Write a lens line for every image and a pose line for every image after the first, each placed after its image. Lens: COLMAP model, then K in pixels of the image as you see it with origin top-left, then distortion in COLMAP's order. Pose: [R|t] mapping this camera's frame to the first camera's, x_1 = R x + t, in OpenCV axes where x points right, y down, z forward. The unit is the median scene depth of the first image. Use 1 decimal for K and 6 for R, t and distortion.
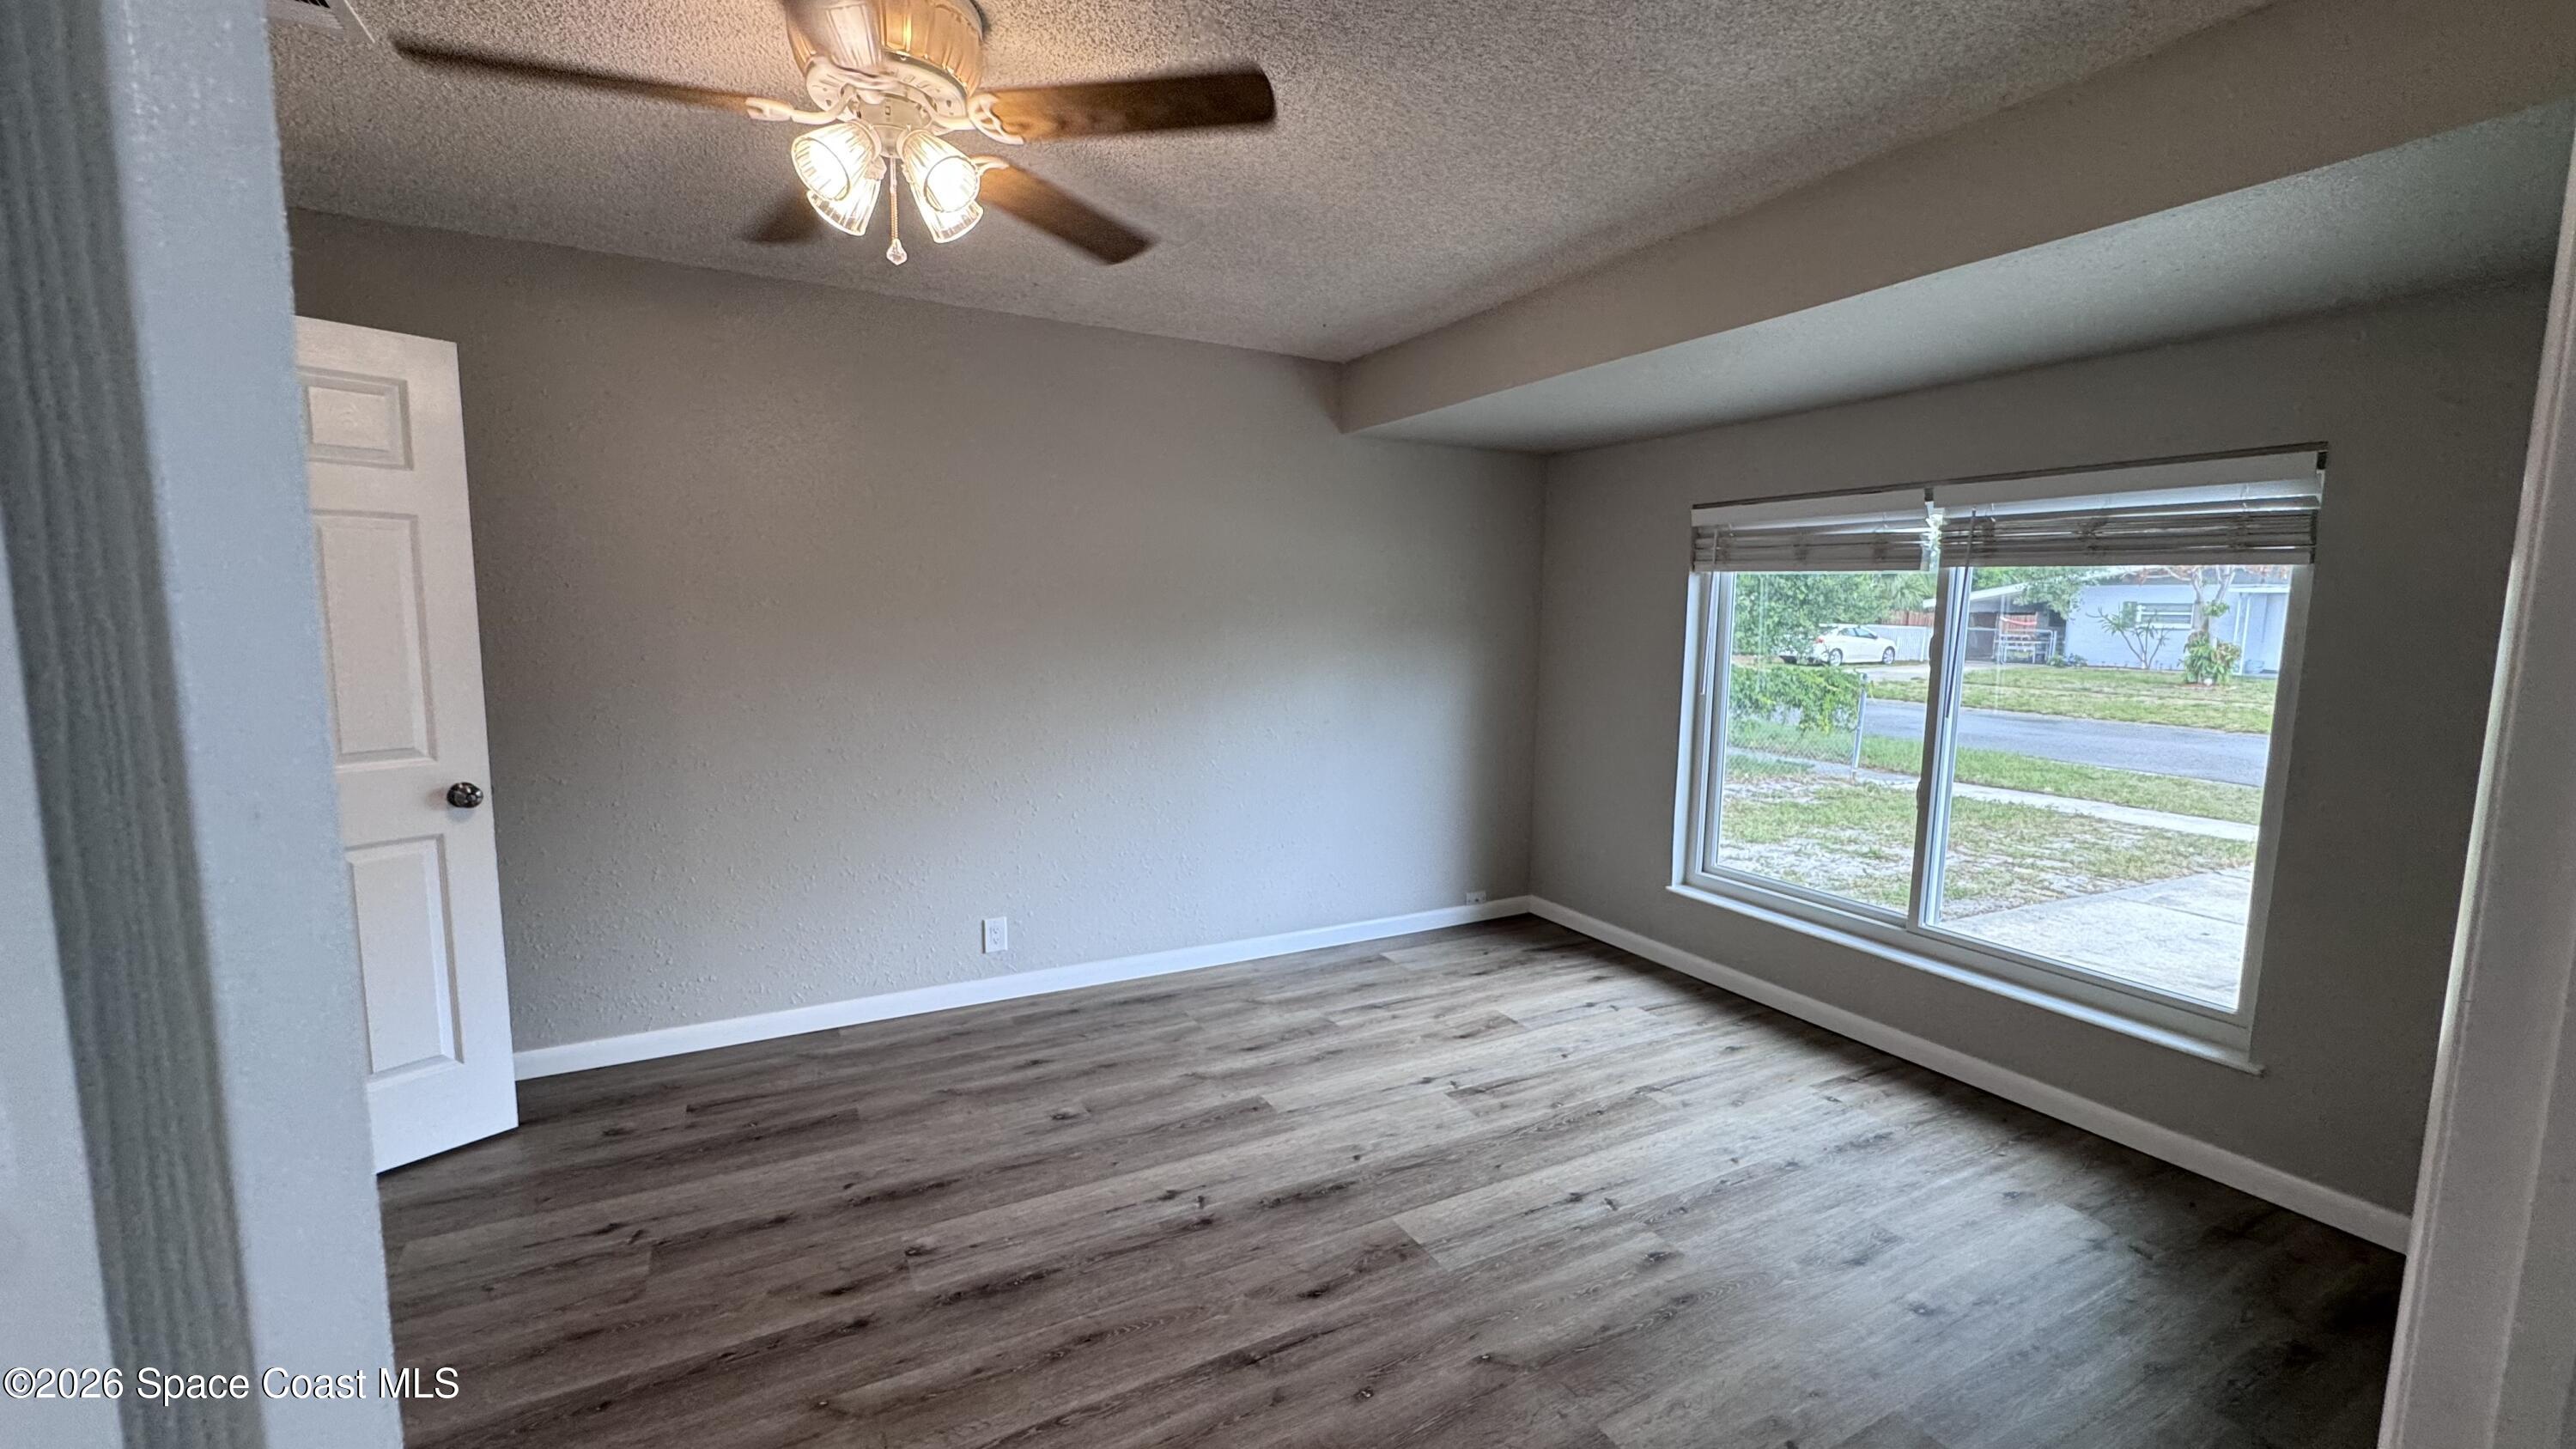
lens RADIAL K [[1030.4, 0, 1289.2], [0, 1030.4, 728.0], [0, 0, 1]] dist [-0.001899, -0.000572]
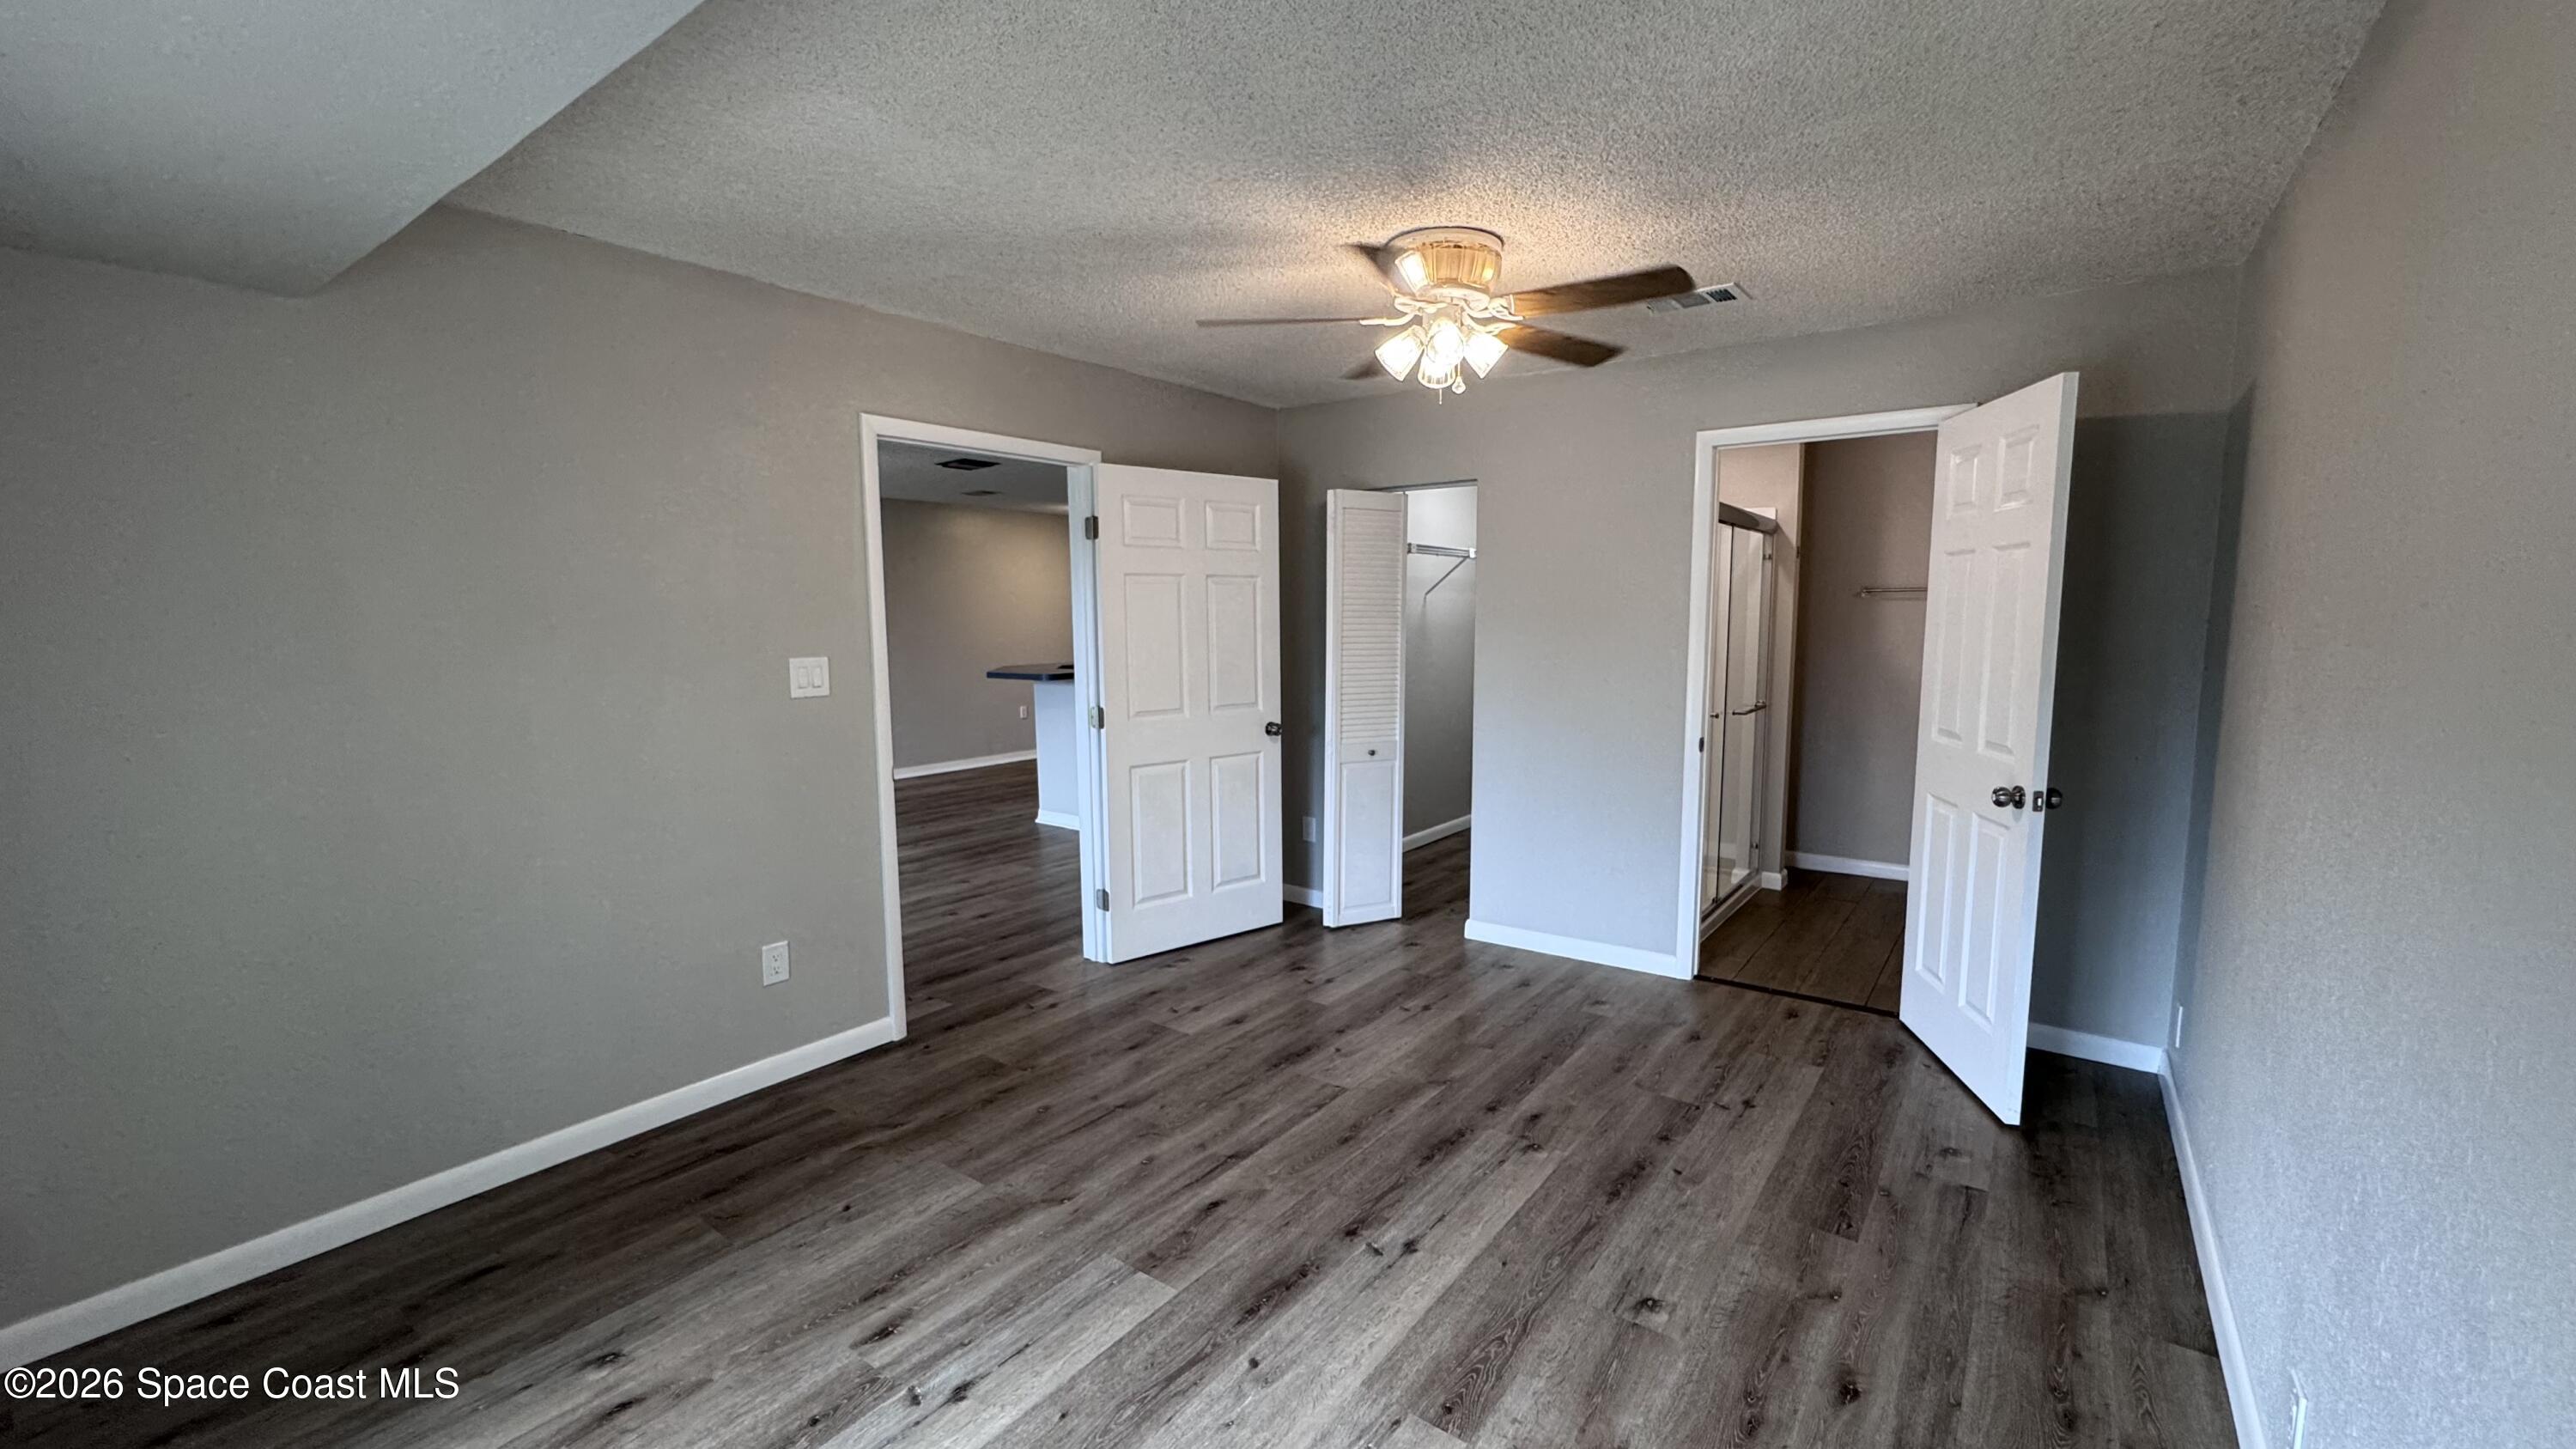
lens RADIAL K [[1030.4, 0, 1289.2], [0, 1030.4, 728.0], [0, 0, 1]] dist [-0.001899, -0.000572]
pose [[-0.904995, 0.038747, -0.423653, 0.370280], [-0.057846, 0.975387, 0.212778, -0.204786], [0.421470, 0.217070, -0.880479, 1.709549]]
